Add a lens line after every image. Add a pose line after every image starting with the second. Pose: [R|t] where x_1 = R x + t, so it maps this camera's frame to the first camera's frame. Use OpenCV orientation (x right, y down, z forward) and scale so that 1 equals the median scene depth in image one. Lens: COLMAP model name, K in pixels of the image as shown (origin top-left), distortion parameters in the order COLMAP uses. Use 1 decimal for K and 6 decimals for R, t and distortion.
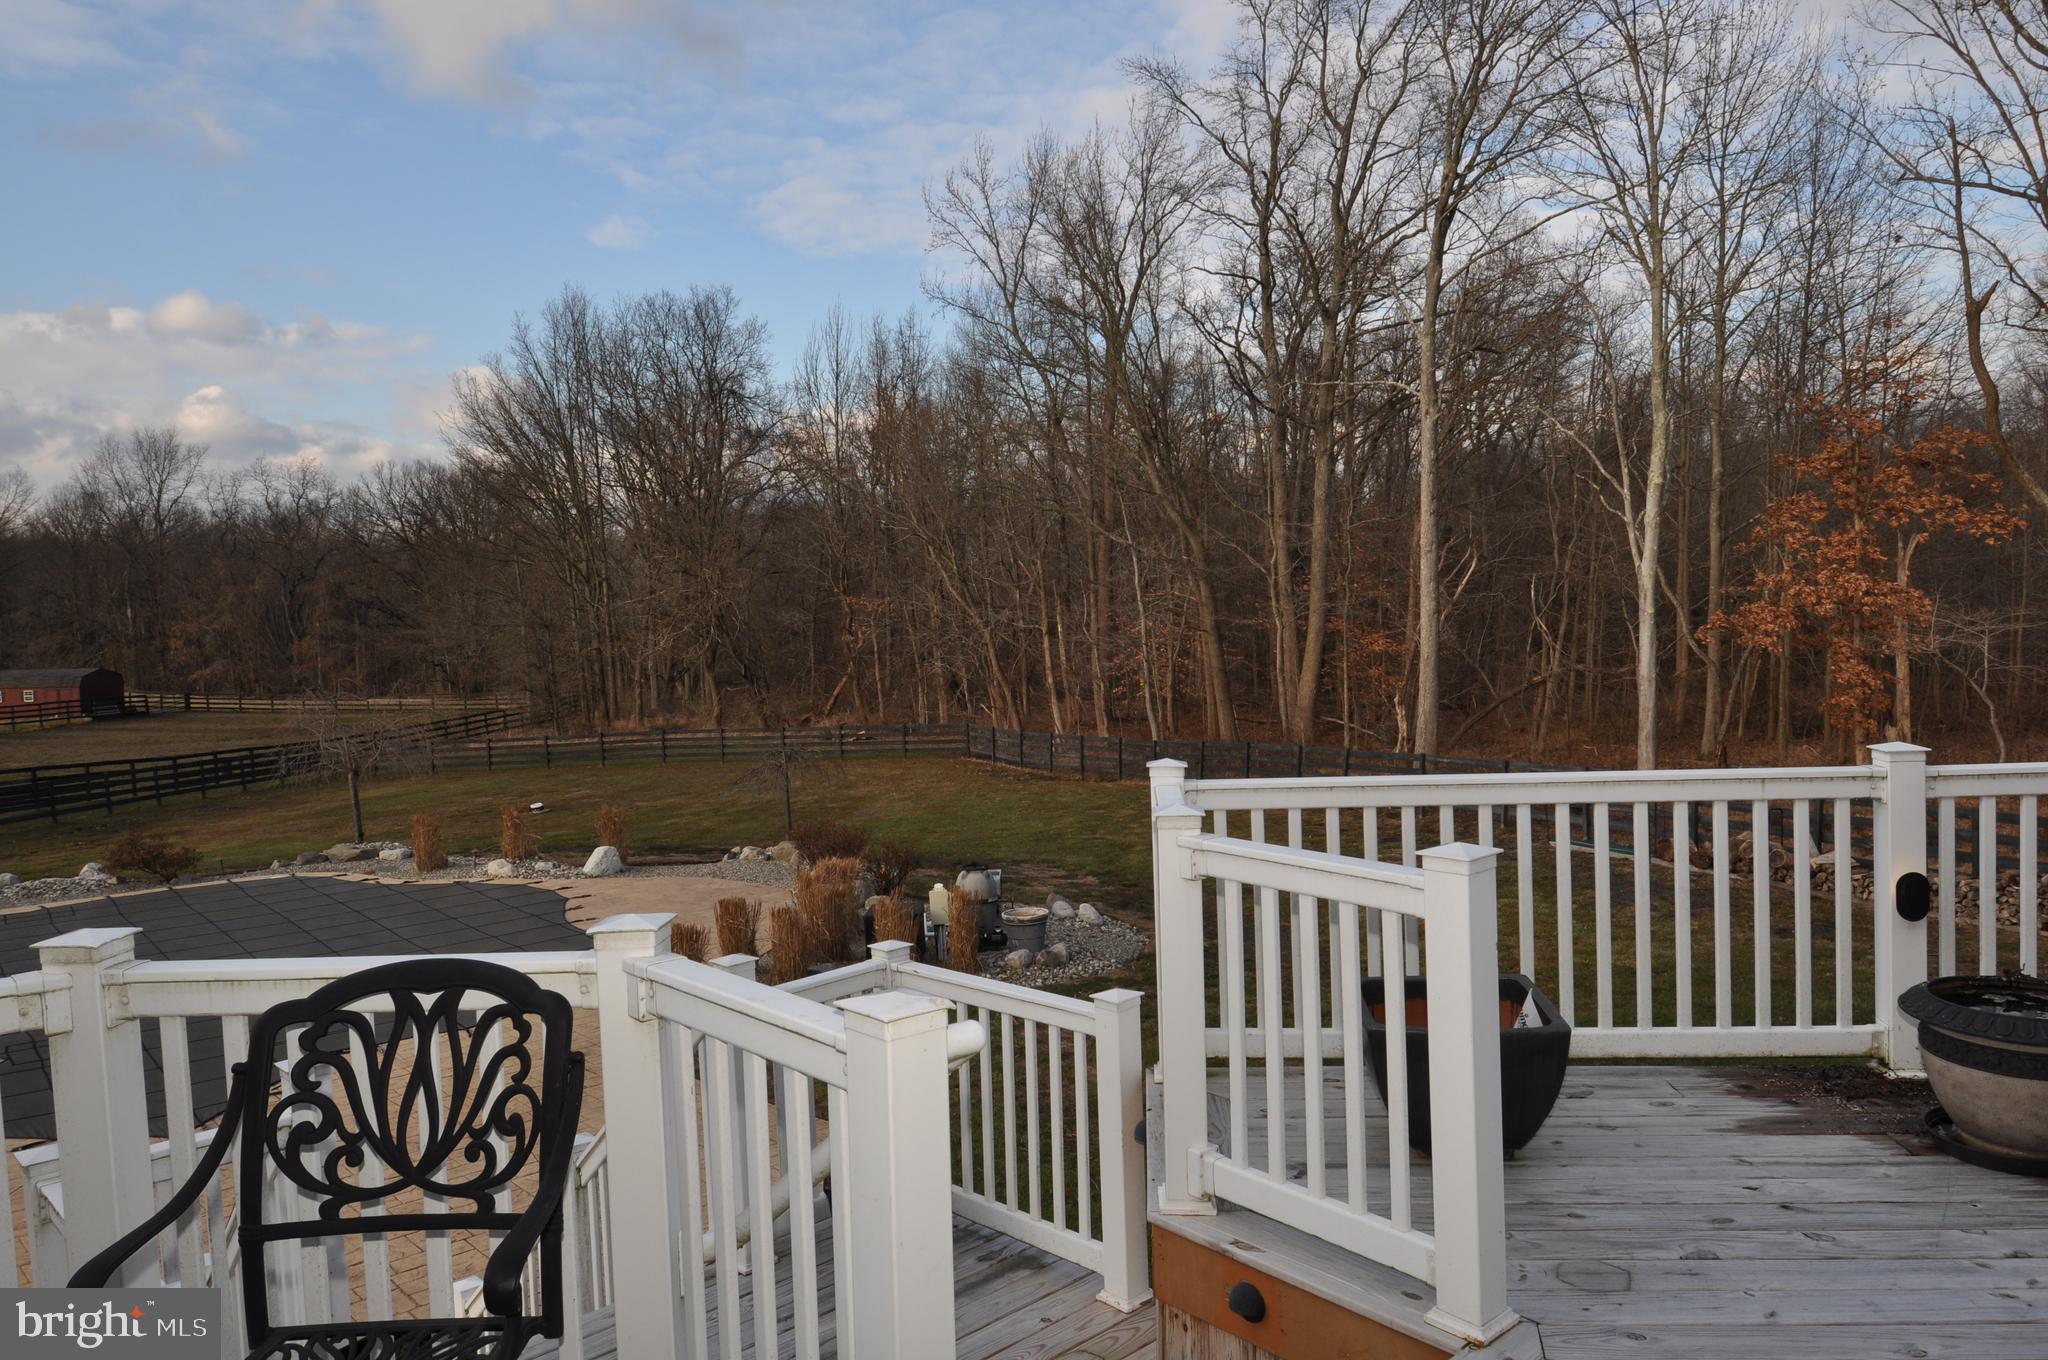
lens RADIAL K [[1462.7, 0, 1024.0], [0, 1462.7, 680.0], [0, 0, 1]] dist [0.060701, -0.067281]
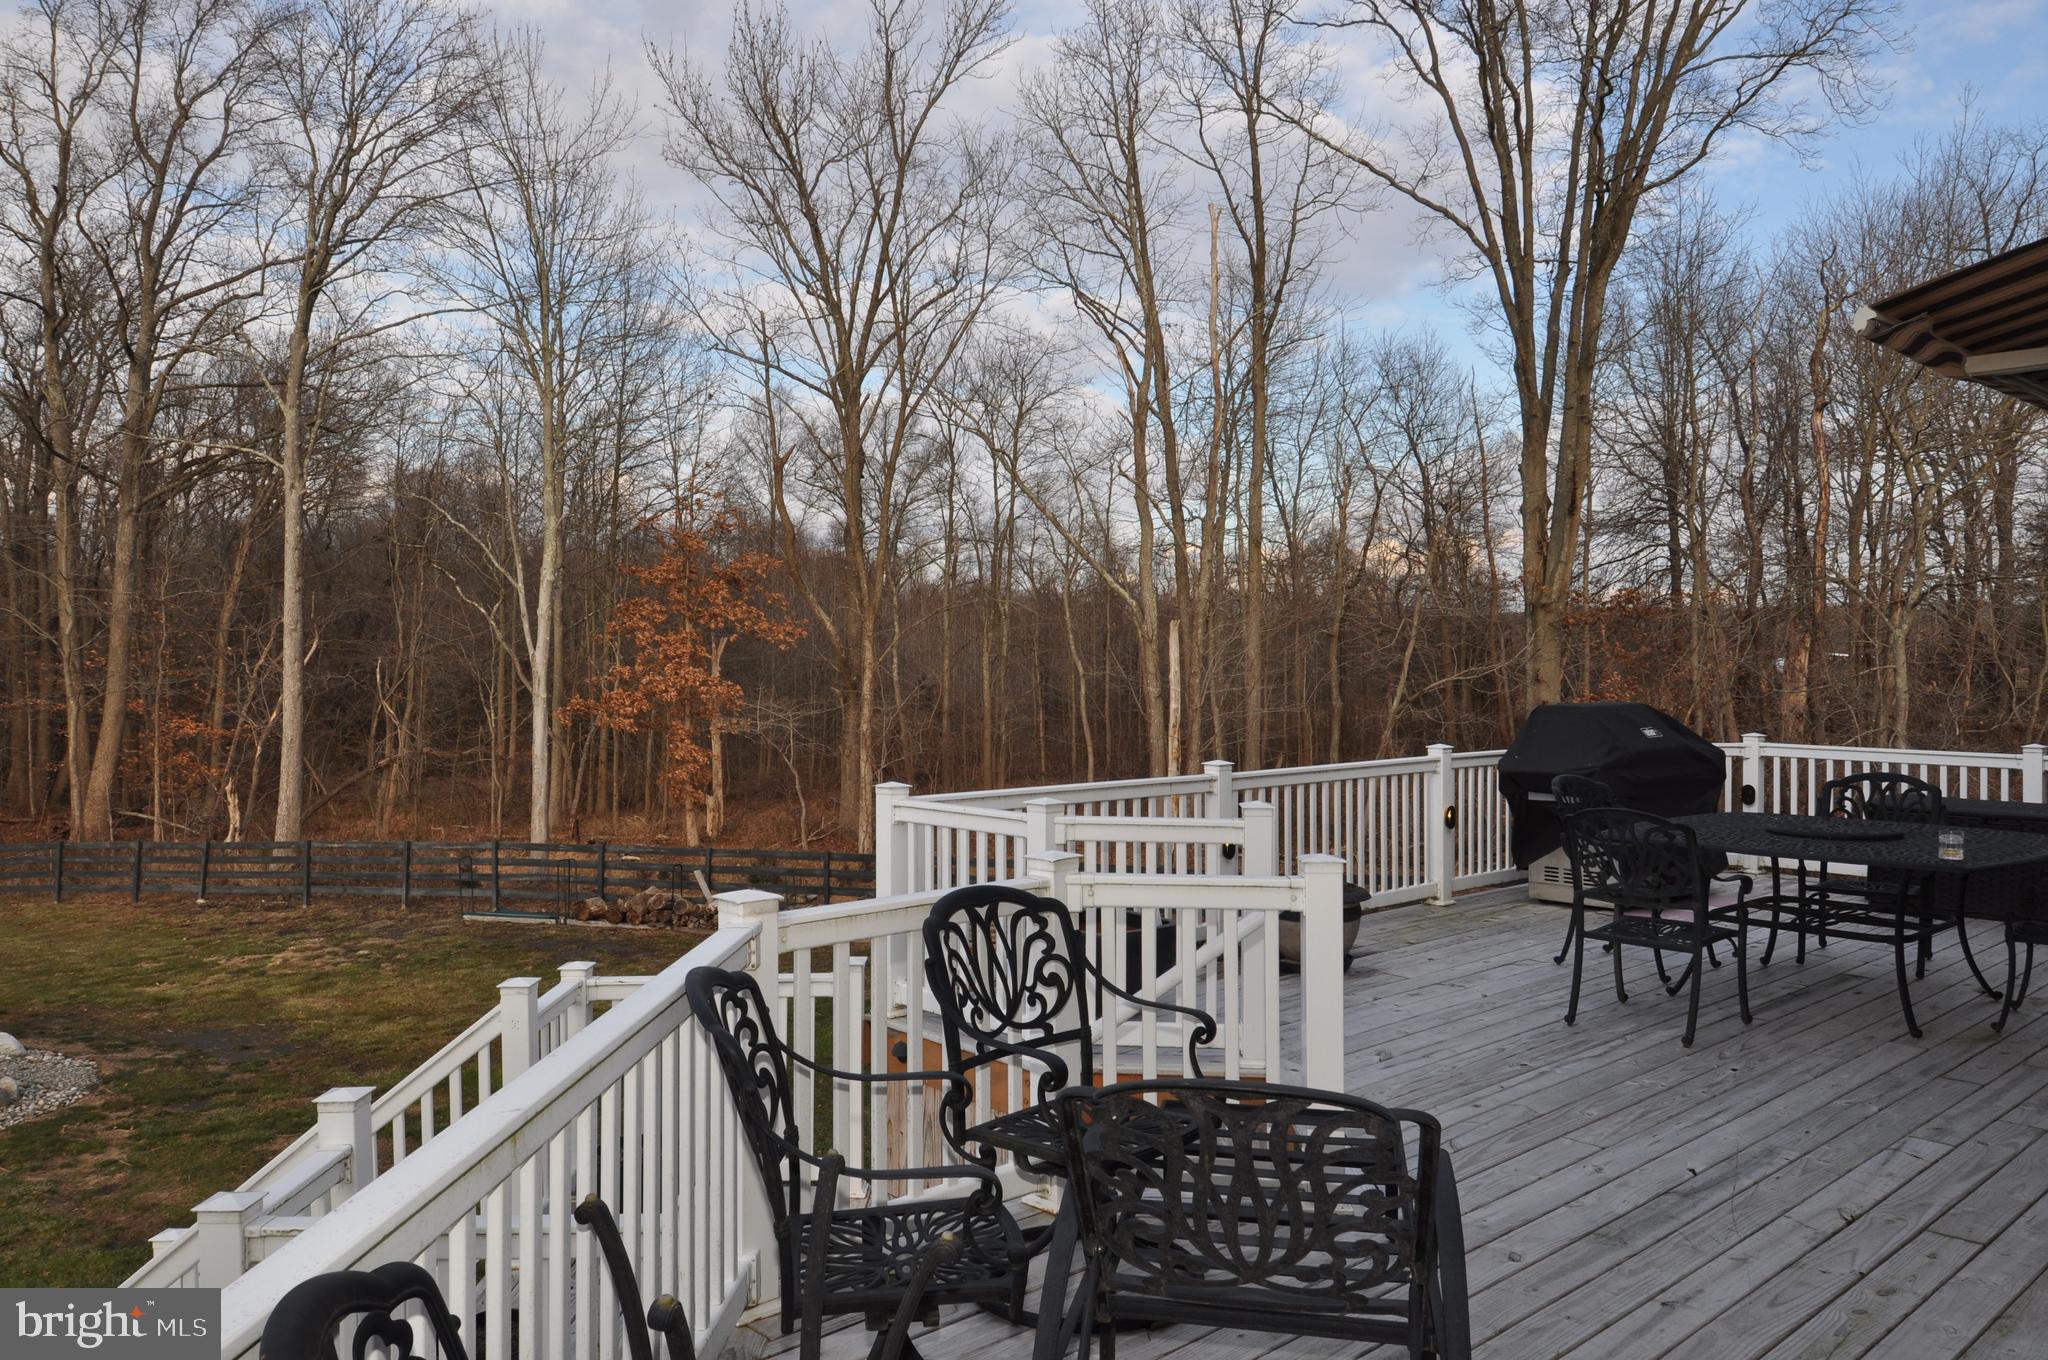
lens RADIAL K [[1462.7, 0, 1024.0], [0, 1462.7, 680.0], [0, 0, 1]] dist [0.060701, -0.067281]
pose [[0.683089, 0.025599, 0.729886, -0.119947], [0.018006, 0.998491, -0.051872, 0.004500], [-0.730113, 0.048575, 0.681598, -0.006305]]
